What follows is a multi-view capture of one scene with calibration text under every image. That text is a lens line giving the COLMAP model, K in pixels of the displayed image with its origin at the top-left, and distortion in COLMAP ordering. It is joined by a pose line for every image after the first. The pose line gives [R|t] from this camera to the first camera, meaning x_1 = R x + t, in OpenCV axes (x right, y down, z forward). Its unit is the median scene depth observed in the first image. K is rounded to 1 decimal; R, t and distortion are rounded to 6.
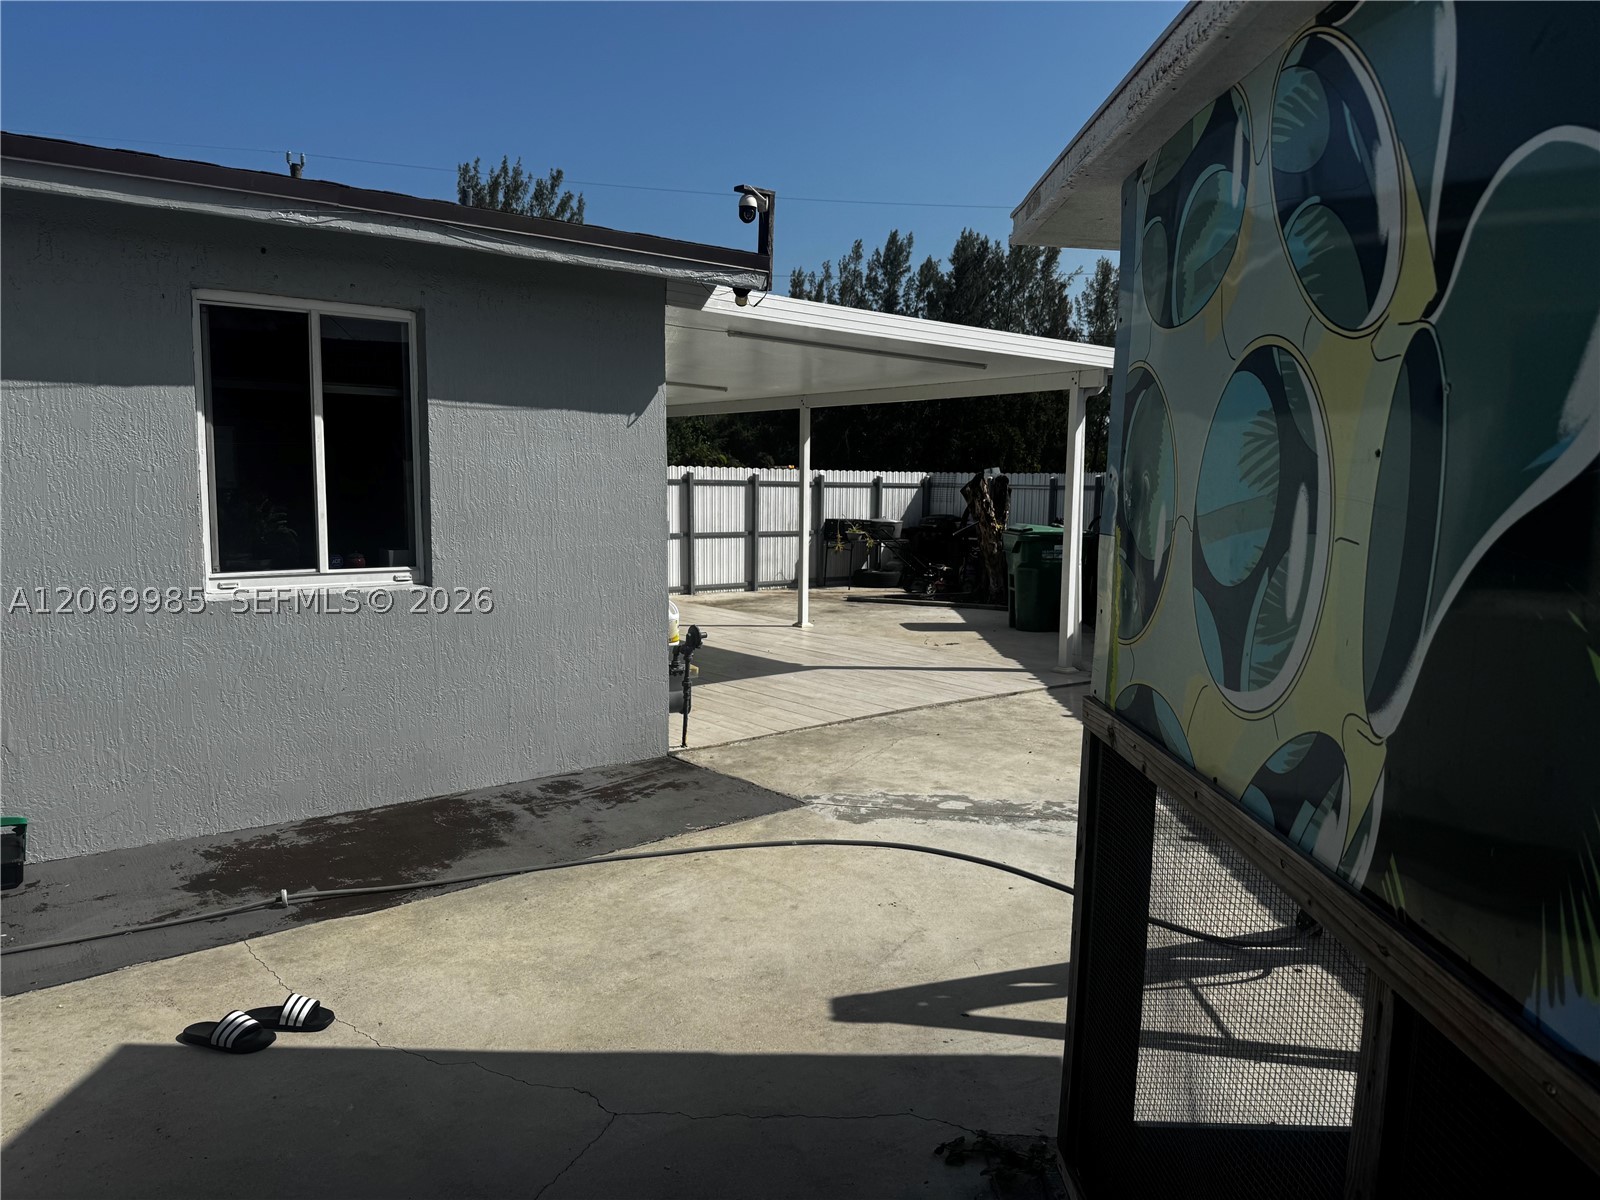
lens RADIAL K [[1121.5, 0, 800.6], [0, 1121.5, 602.1], [0, 0, 1]] dist [0.076337, -0.098892]
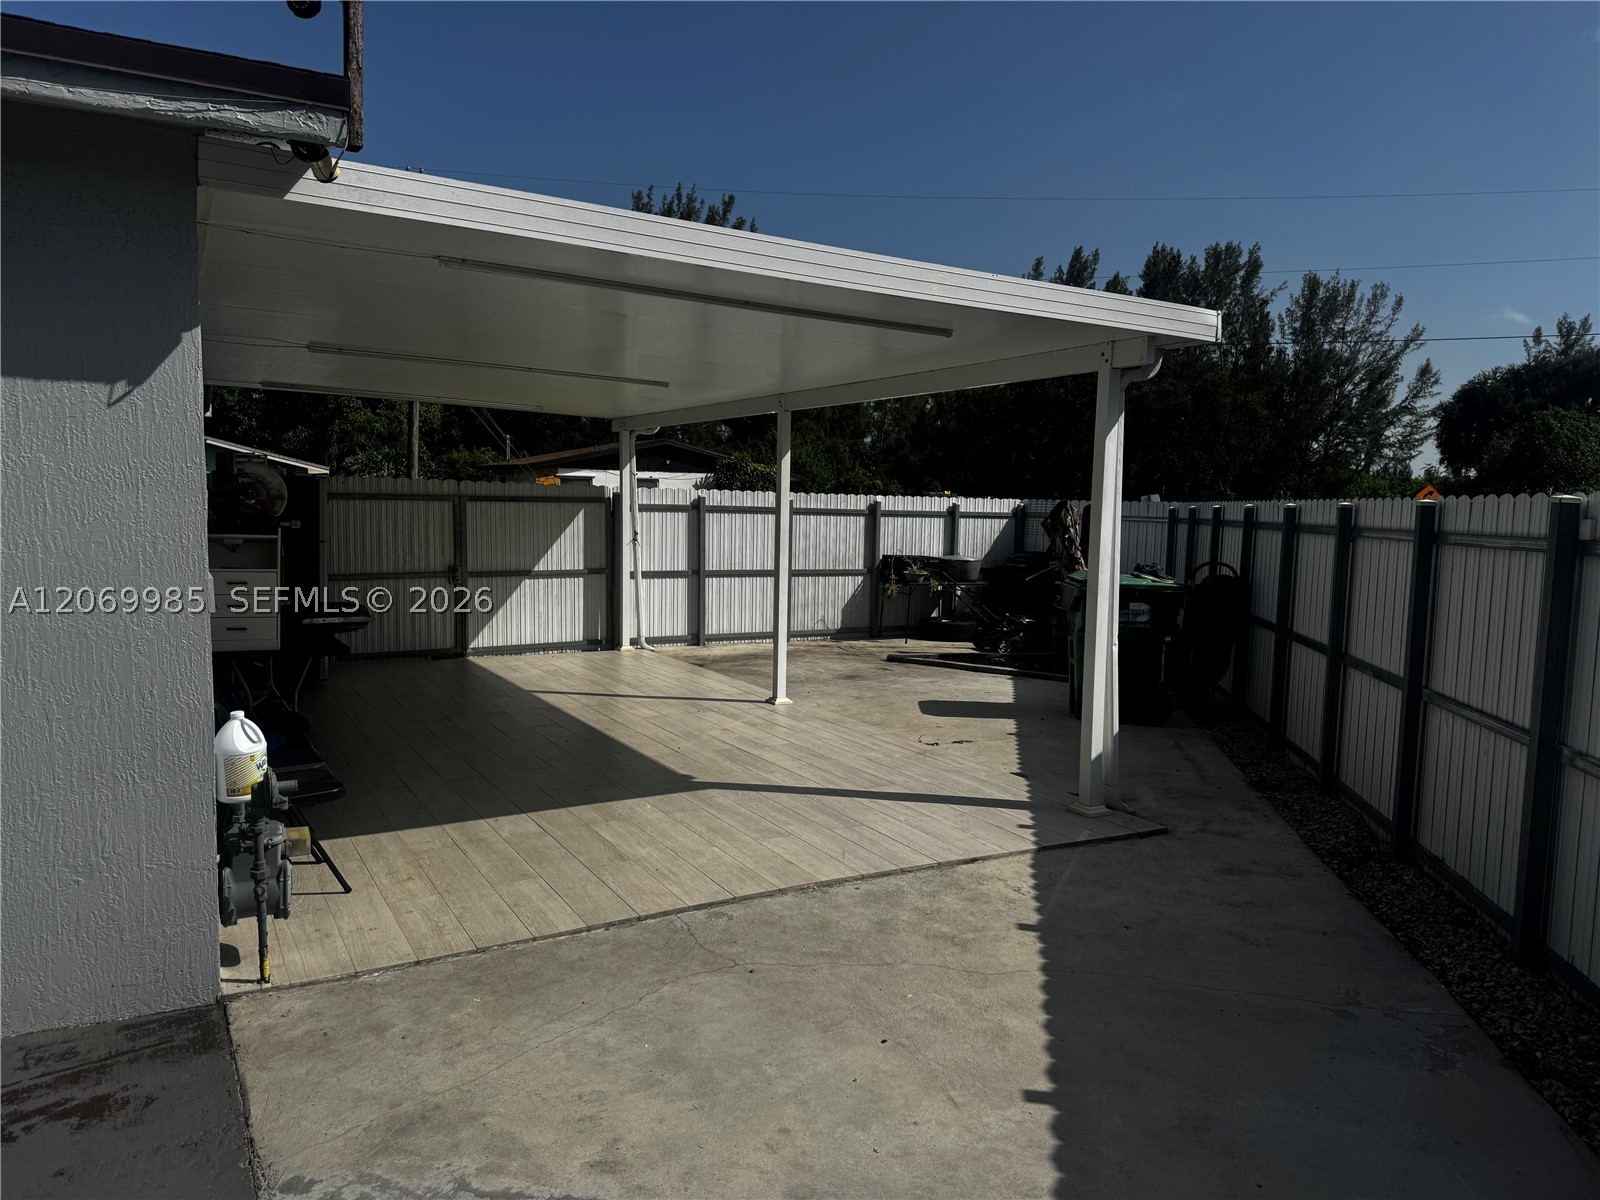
lens RADIAL K [[1121.5, 0, 807.1], [0, 1121.5, 604.9], [0, 0, 1]] dist [0.076337, -0.098892]
pose [[0.987525, 0.024935, -0.155473, 0.105342], [-0.028031, 0.999449, -0.017752, -0.024029], [0.154944, 0.021889, 0.987681, 0.206284]]
